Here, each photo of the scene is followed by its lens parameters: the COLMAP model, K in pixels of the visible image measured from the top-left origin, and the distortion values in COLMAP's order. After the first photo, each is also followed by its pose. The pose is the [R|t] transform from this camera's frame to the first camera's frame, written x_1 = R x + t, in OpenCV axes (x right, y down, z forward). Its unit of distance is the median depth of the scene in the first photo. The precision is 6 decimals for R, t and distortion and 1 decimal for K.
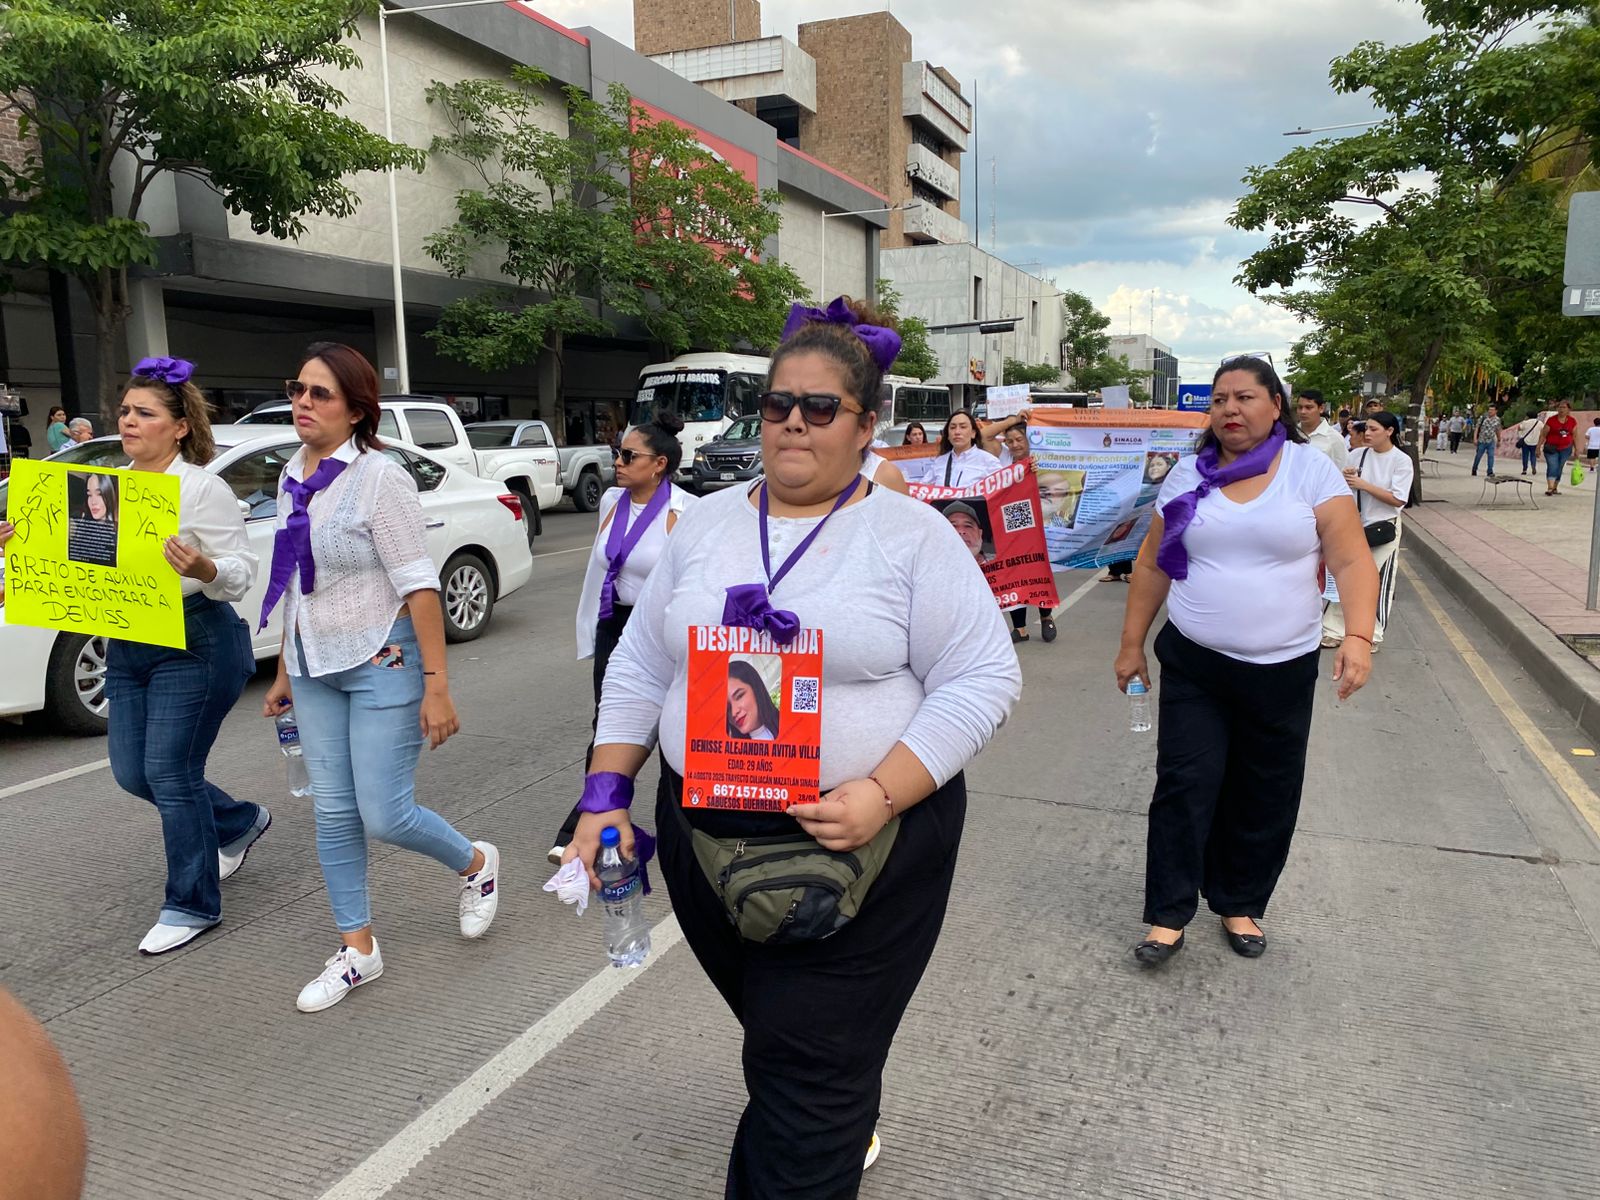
lens RADIAL K [[1221.3, 0, 795.5], [0, 1221.3, 615.6], [0, 0, 1]] dist [0.026874, -0.028852]
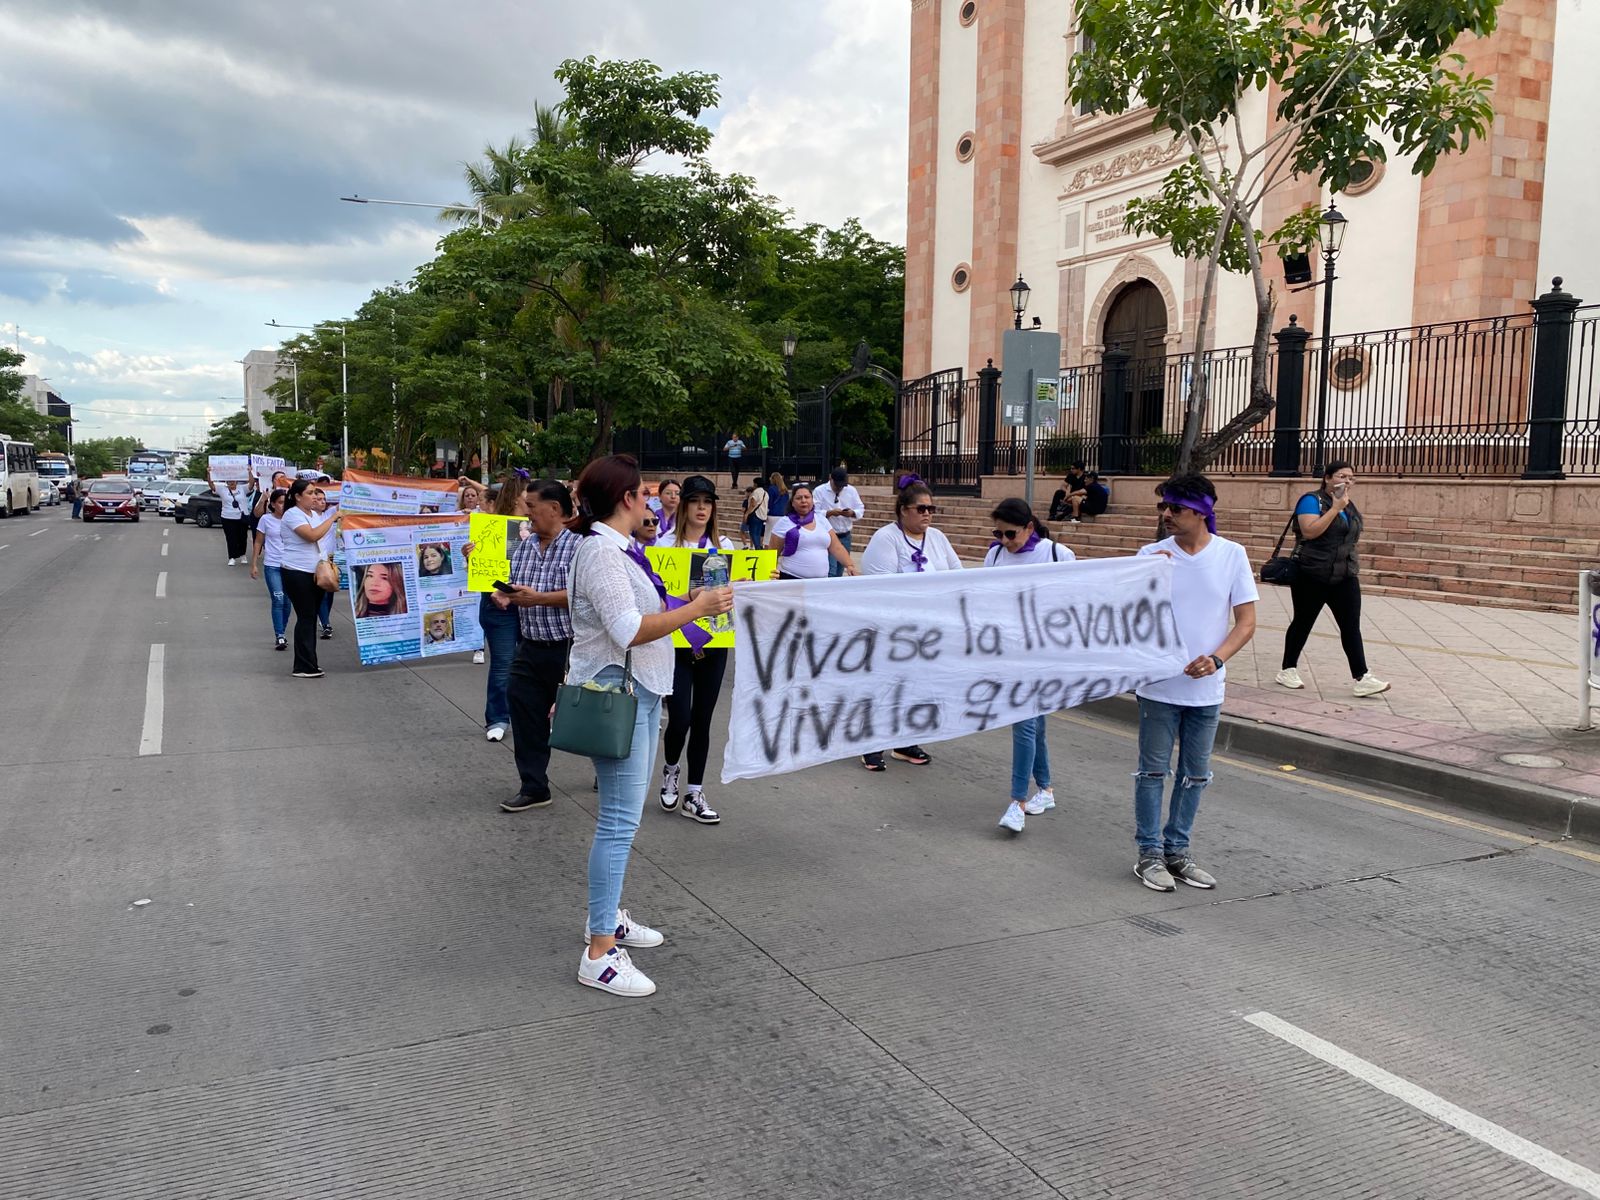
lens RADIAL K [[1221.3, 0, 793.9], [0, 1221.3, 604.6], [0, 0, 1]] dist [0.026874, -0.028852]
pose [[0.655881, -0.054047, 0.752927, -0.209023], [0.094552, 0.995460, -0.010908, -0.030176], [-0.748919, 0.078346, 0.658014, 0.157745]]
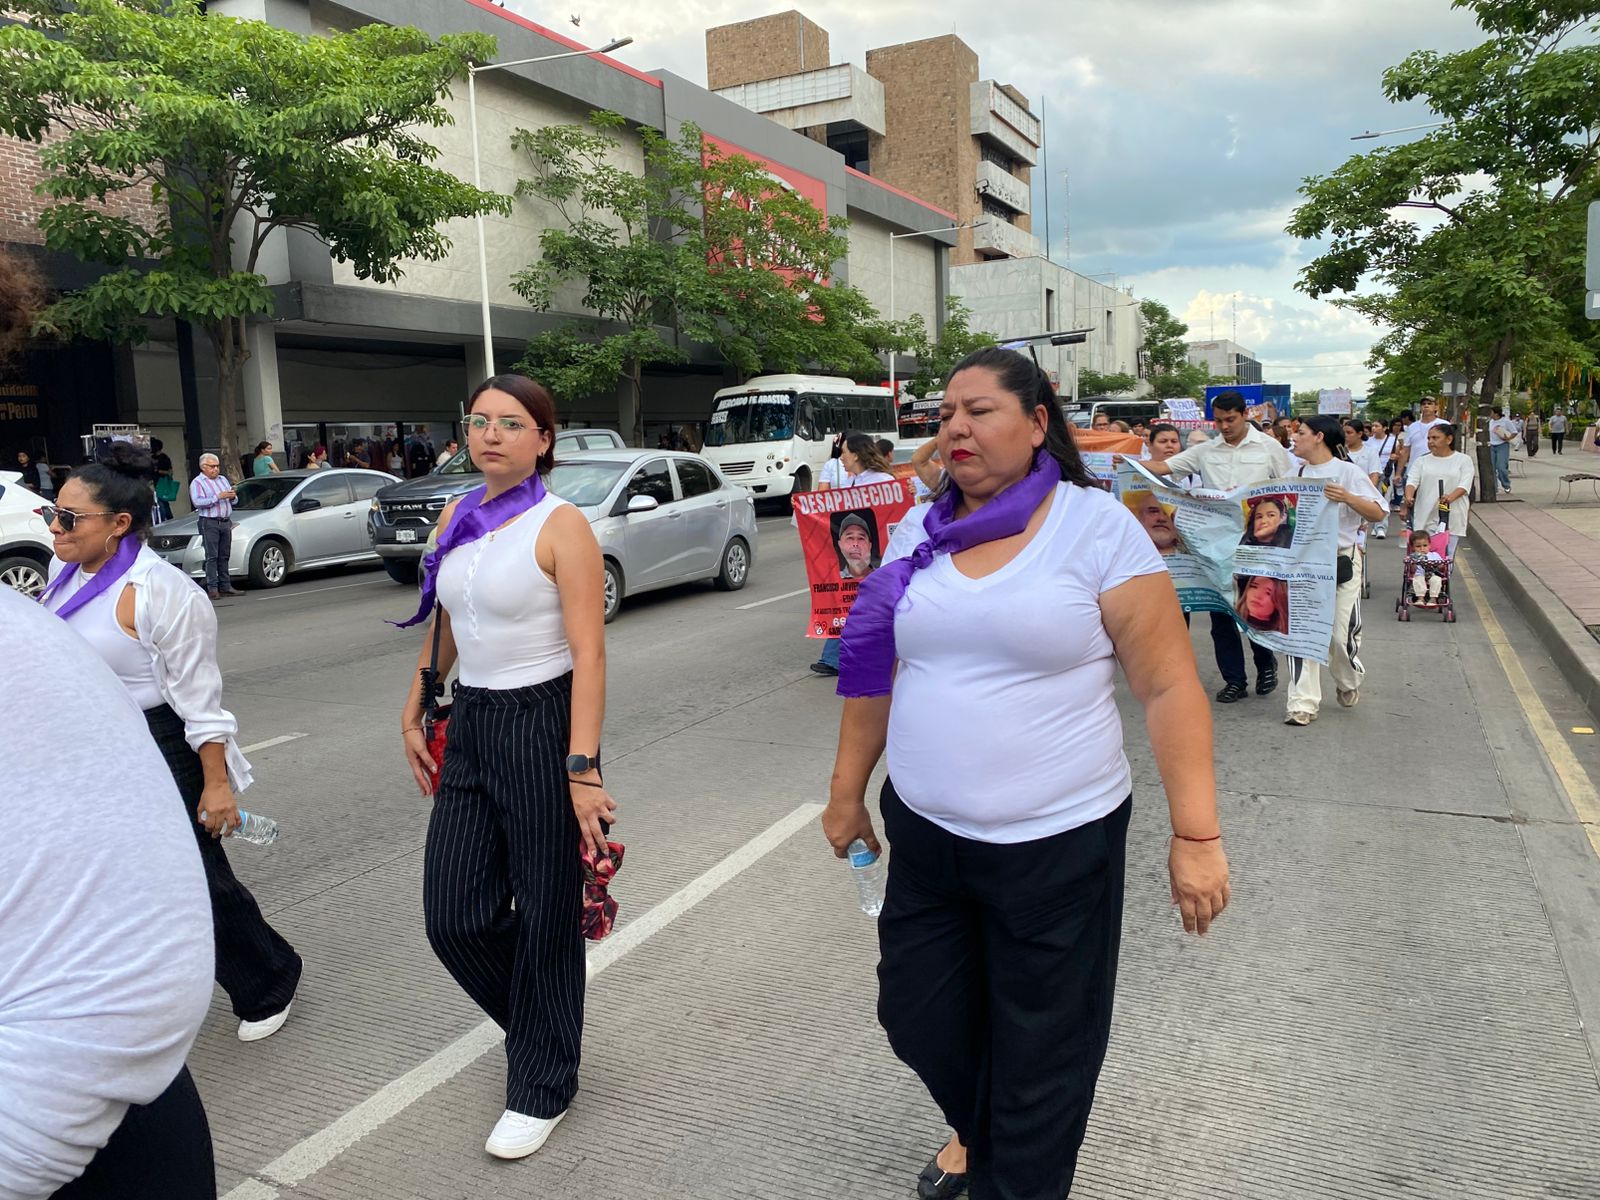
lens RADIAL K [[1221.3, 0, 777.4], [0, 1221.3, 596.5], [0, 0, 1]] dist [0.026874, -0.028852]
pose [[0.996628, -0.016666, -0.080346, 0.010013], [0.014332, 0.999461, -0.029542, 0.005095], [0.080795, 0.028291, 0.996329, -0.037442]]
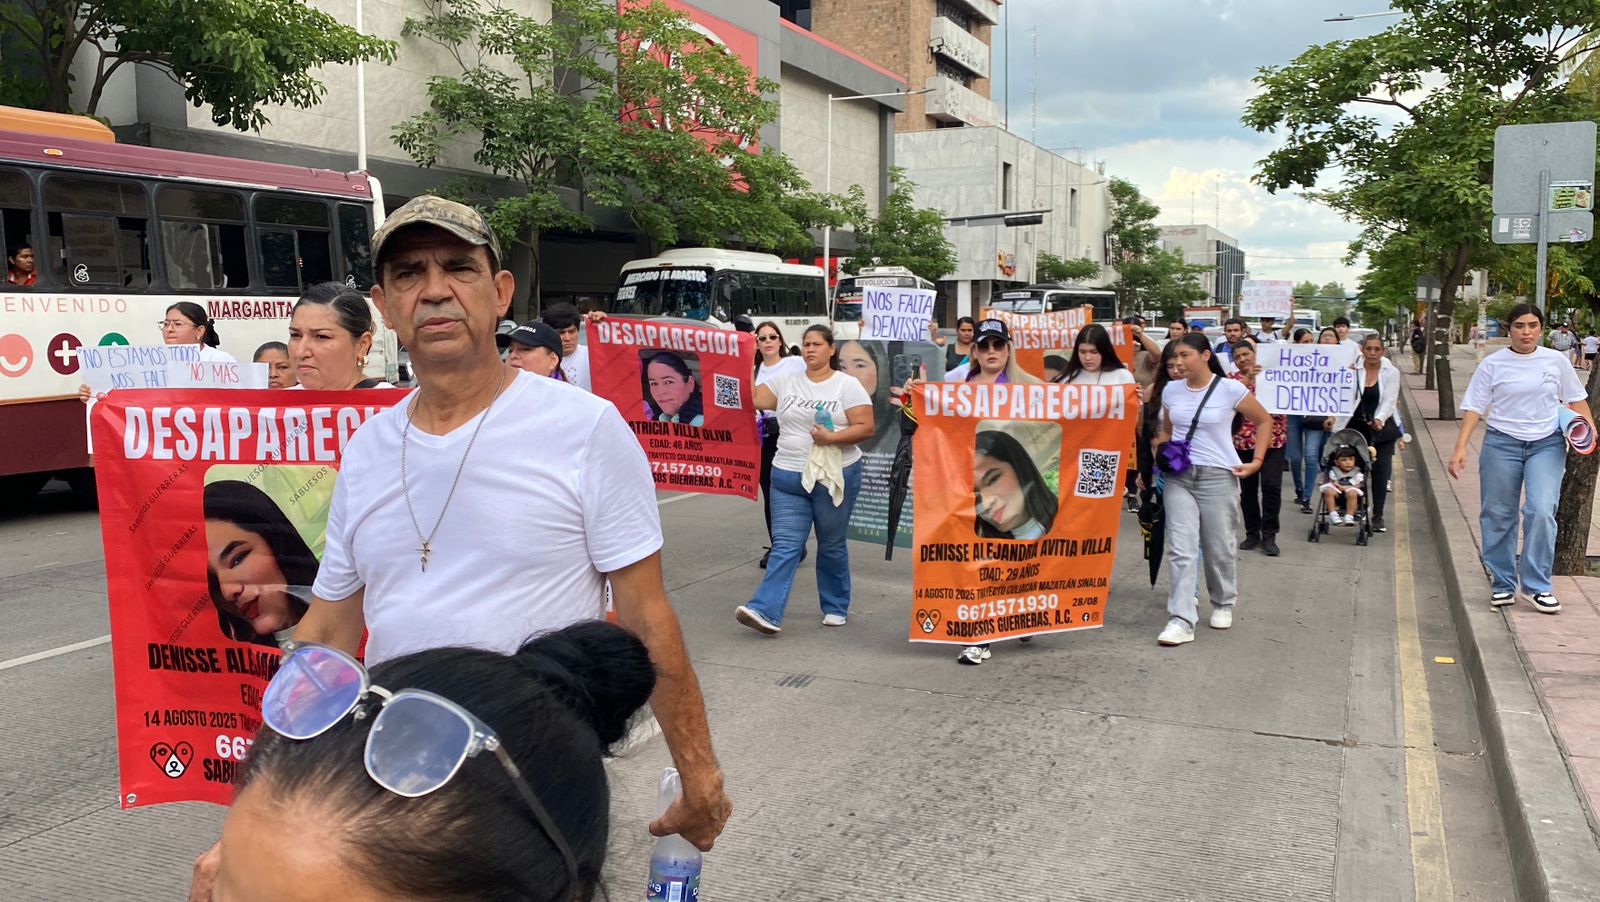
lens RADIAL K [[1406.0, 0, 795.6], [0, 1406.0, 440.6], [0, 0, 1]] dist [0.067373, -0.132976]
pose [[0.999840, 0.013094, -0.012177, 0.027401], [-0.013903, 0.997524, -0.068944, 0.004254], [0.011244, 0.069102, 0.997546, -0.076870]]
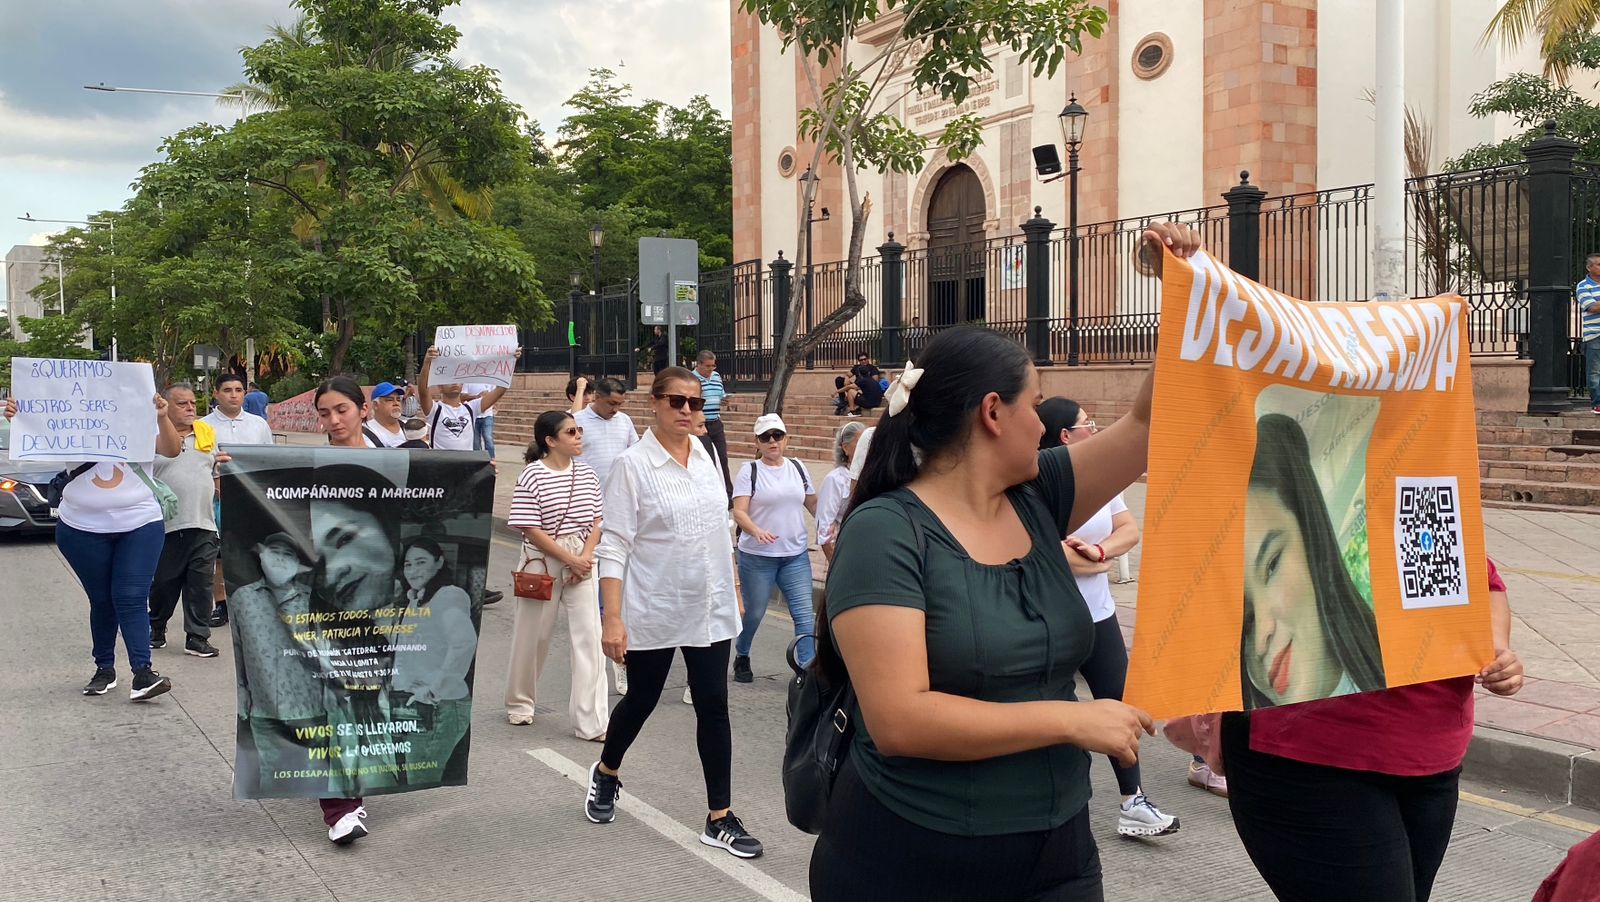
lens RADIAL K [[1406.0, 0, 797.9], [0, 1406.0, 447.1], [0, 0, 1]] dist [0.067373, -0.132976]
pose [[0.594683, -0.030012, 0.803400, -0.235363], [0.125431, 0.990530, -0.055842, -0.000235], [-0.794116, 0.133980, 0.592815, -0.015965]]
